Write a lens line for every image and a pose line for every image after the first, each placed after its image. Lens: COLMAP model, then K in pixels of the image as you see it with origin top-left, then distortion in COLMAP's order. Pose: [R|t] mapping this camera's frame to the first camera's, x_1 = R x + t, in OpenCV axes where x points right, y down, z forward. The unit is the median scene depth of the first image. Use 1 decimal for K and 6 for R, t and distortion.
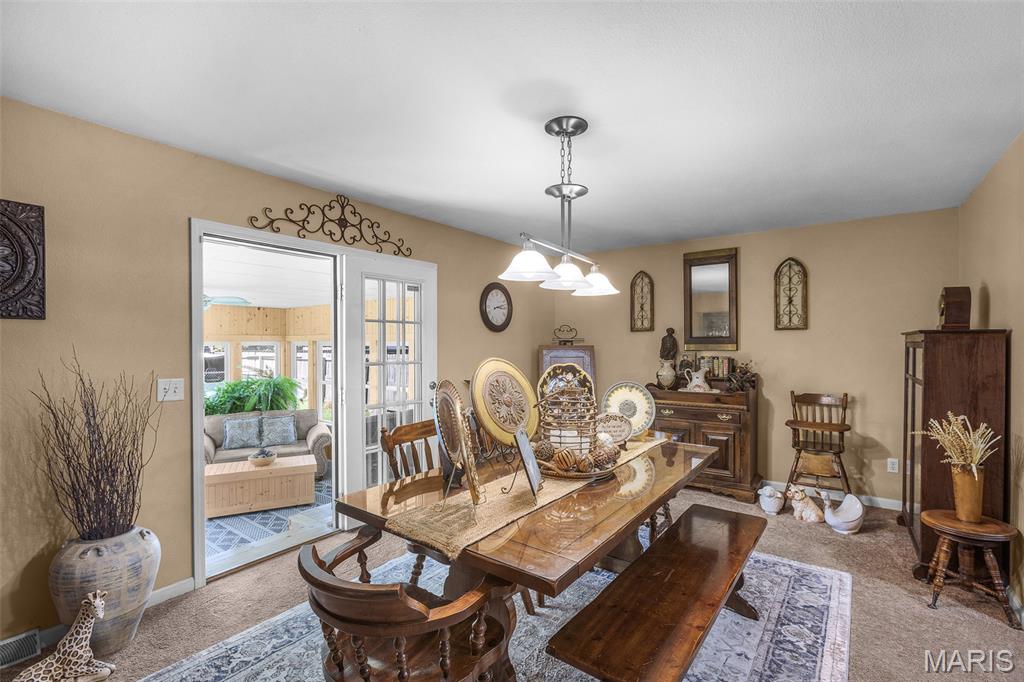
lens RADIAL K [[466.7, 0, 515.6], [0, 466.7, 340.3], [0, 0, 1]] dist [-0.002939, 0.000492]
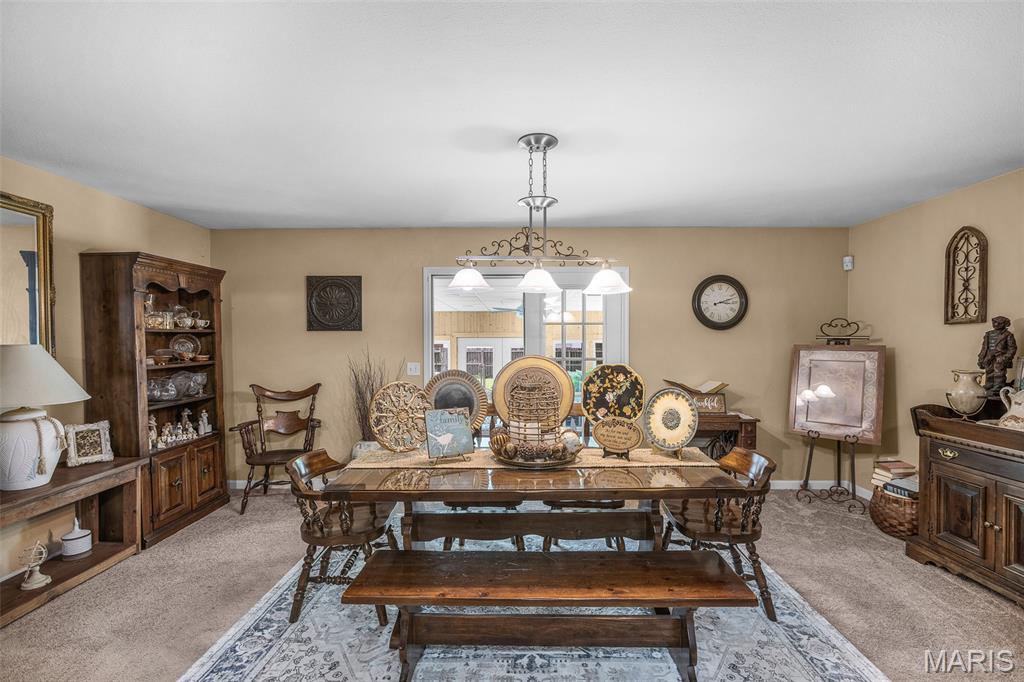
lens RADIAL K [[466.7, 0, 517.2], [0, 466.7, 346.4], [0, 0, 1]] dist [-0.002939, 0.000492]
pose [[0.578216, 0.009549, -0.815828, 0.774032], [0.005145, 0.999869, 0.015349, -0.002134], [0.815867, -0.013072, 0.578091, 0.268503]]
